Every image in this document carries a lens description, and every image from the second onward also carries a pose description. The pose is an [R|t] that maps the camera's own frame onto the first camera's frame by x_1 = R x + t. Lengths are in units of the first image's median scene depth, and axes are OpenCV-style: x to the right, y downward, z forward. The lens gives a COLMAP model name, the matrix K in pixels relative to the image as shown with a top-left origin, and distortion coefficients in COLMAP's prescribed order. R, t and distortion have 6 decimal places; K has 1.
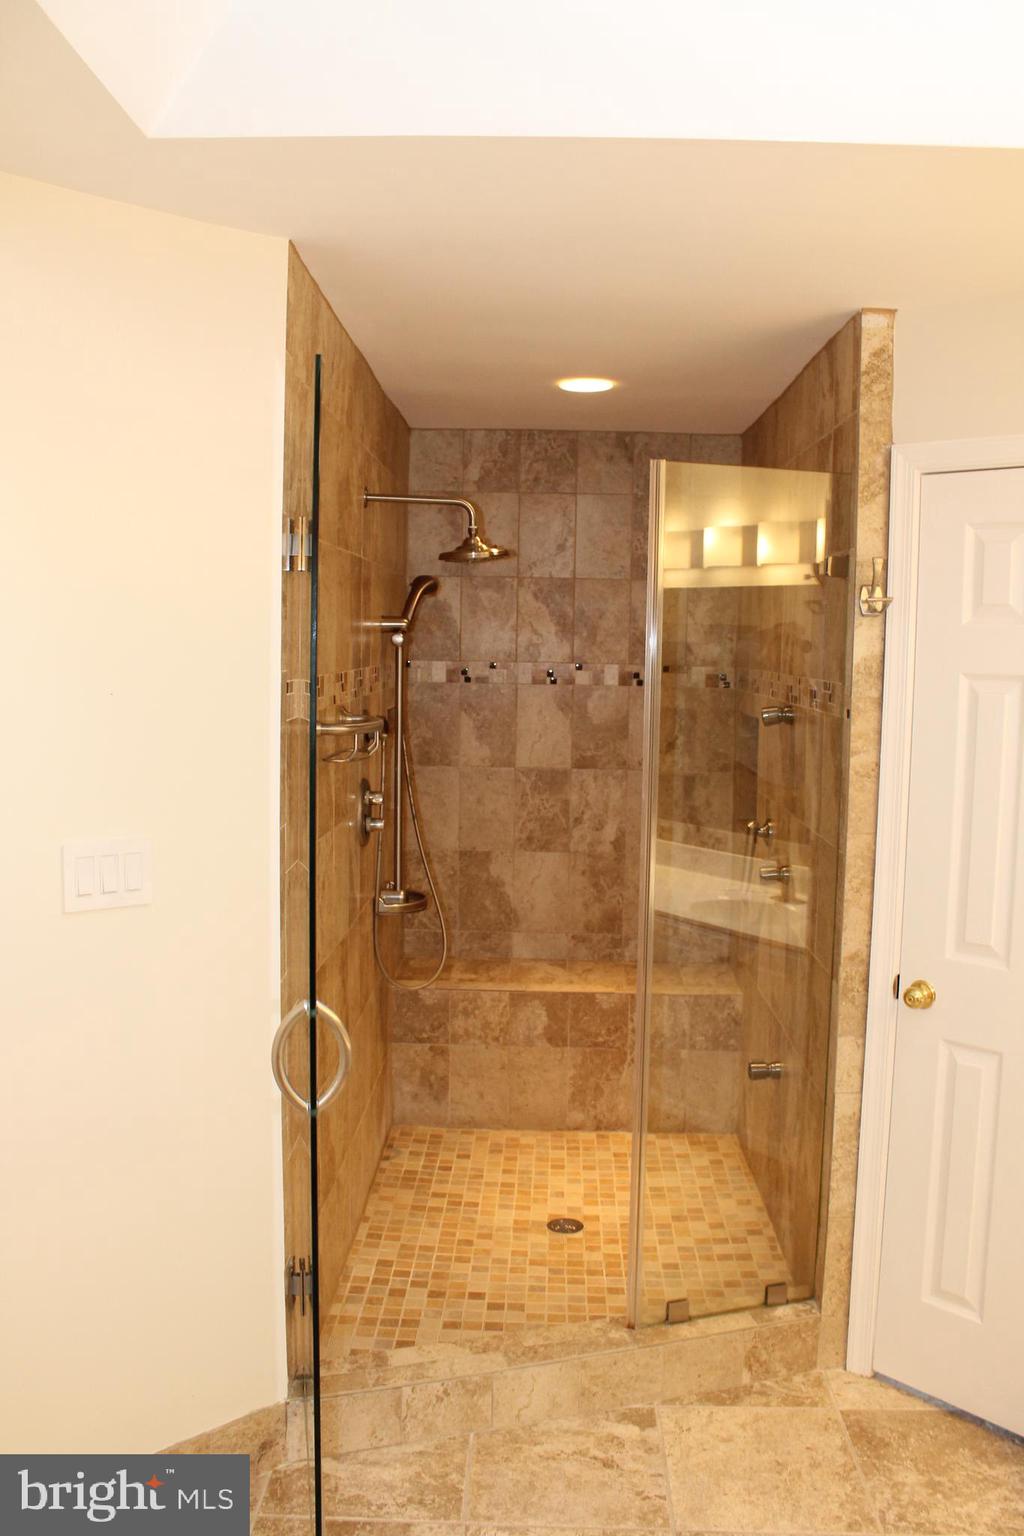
lens RADIAL K [[1303.6, 0, 512.0], [0, 1303.6, 768.0], [0, 0, 1]] dist [-0.160597, 0.140903]
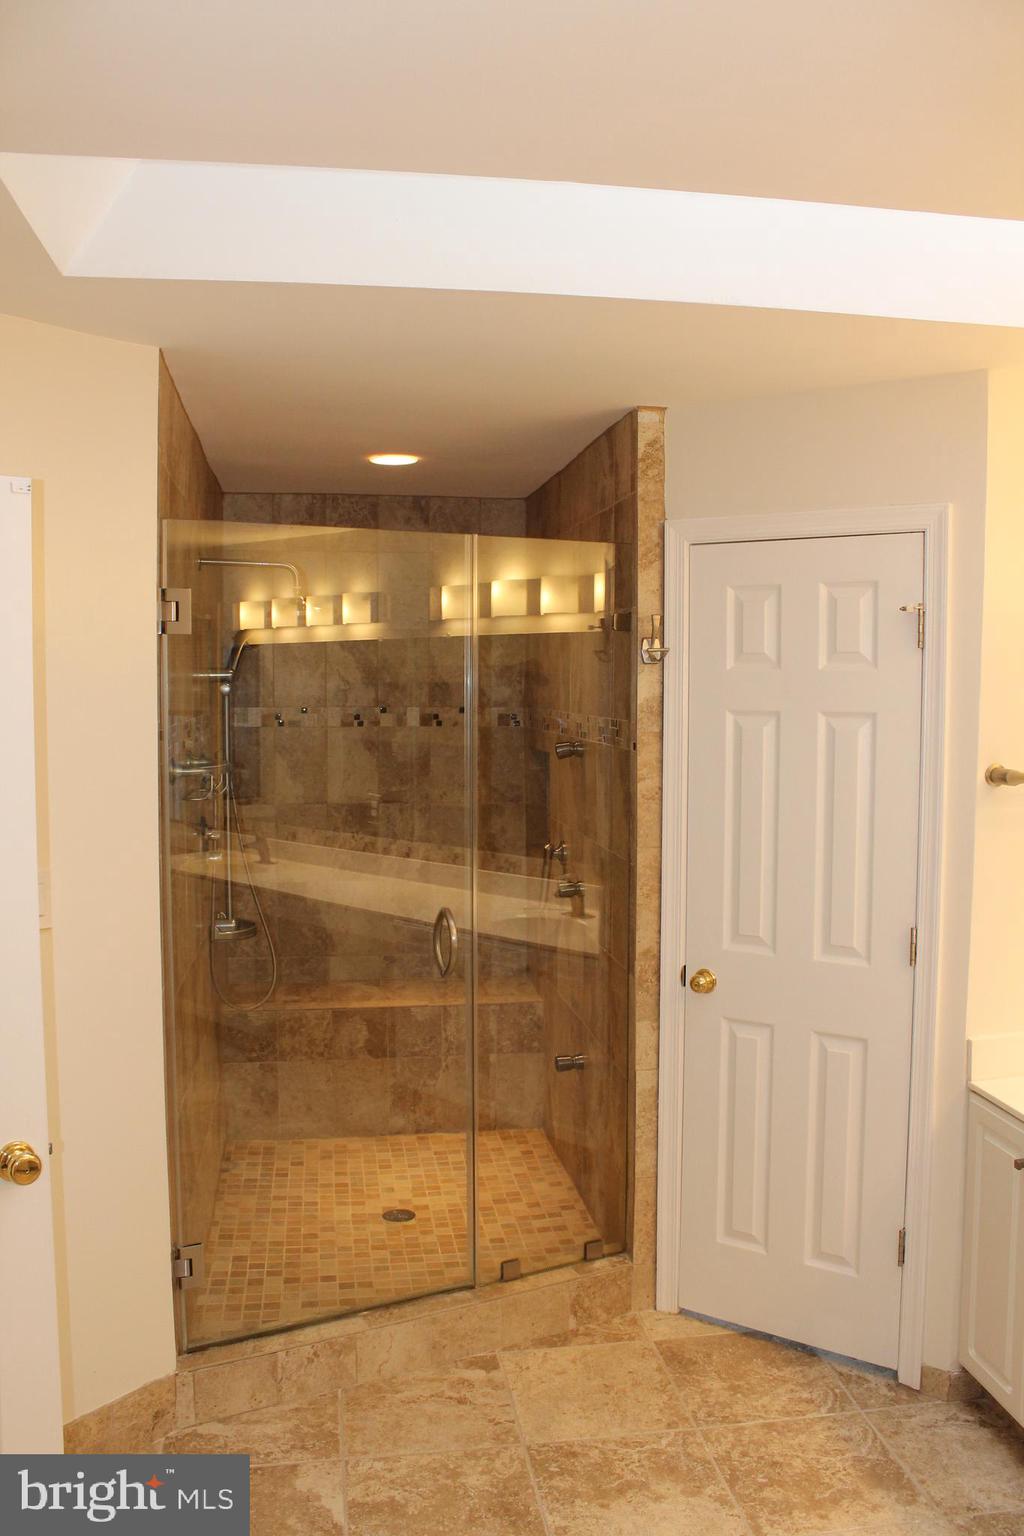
lens RADIAL K [[1303.6, 0, 512.0], [0, 1303.6, 768.0], [0, 0, 1]] dist [-0.160597, 0.140903]
pose [[0.983568, -0.028102, 0.178336, -0.053183], [0.033288, 0.999104, -0.026154, 0.004419], [-0.177441, 0.031661, 0.983622, -0.128313]]
